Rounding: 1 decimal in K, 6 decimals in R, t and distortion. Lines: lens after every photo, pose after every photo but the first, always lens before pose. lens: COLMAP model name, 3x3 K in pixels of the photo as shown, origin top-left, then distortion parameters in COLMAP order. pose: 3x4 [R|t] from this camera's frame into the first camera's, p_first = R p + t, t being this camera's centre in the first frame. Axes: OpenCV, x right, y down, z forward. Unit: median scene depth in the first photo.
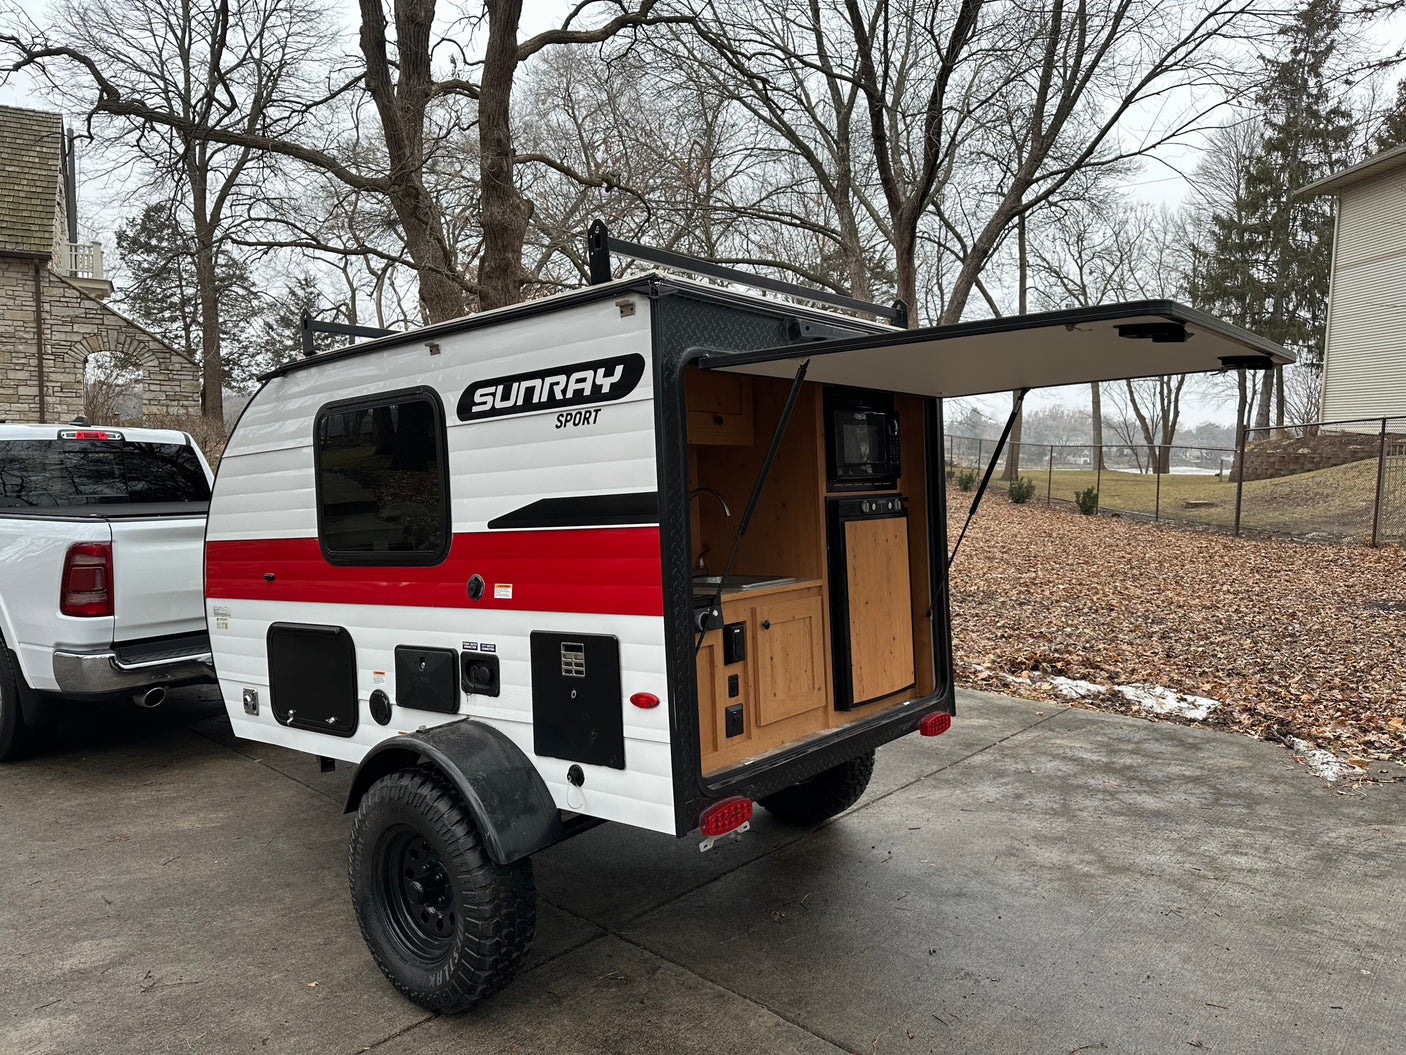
lens RADIAL K [[1006.0, 0, 724.4], [0, 1006.0, 523.5], [0, 0, 1]] dist [0.034934, -0.034089]
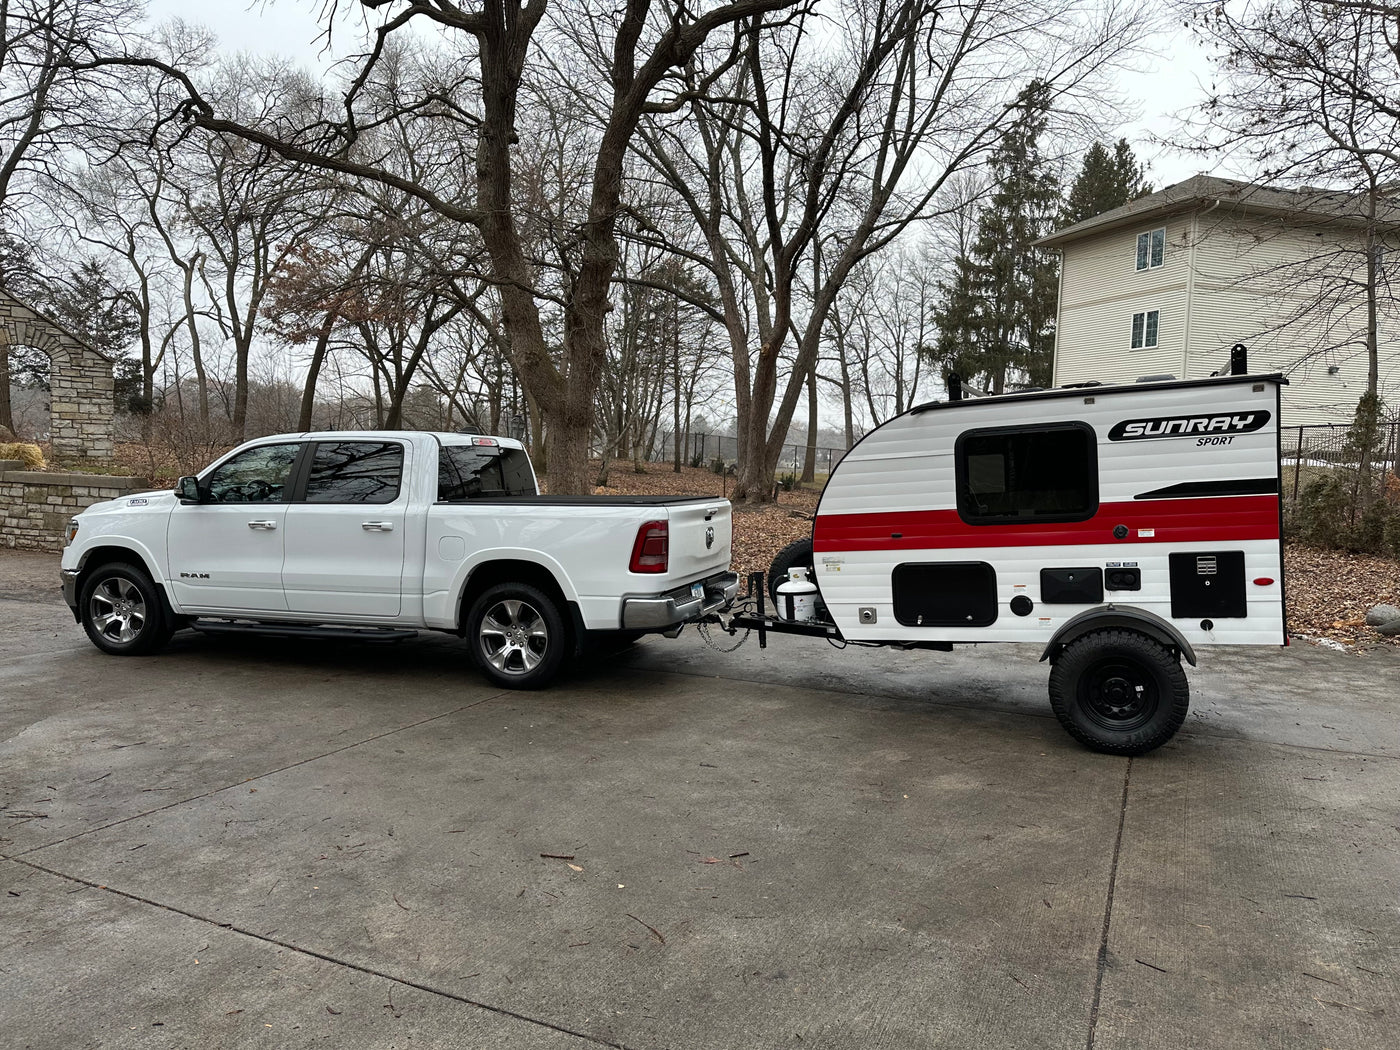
lens RADIAL K [[1001.7, 0, 721.4], [0, 1001.7, 521.0], [0, 0, 1]] dist [0.034934, -0.034089]
pose [[0.960943, -0.010002, 0.276565, -1.431951], [0.011694, 0.999922, -0.004468, 0.043074], [-0.276498, 0.007528, 0.960985, -0.549205]]
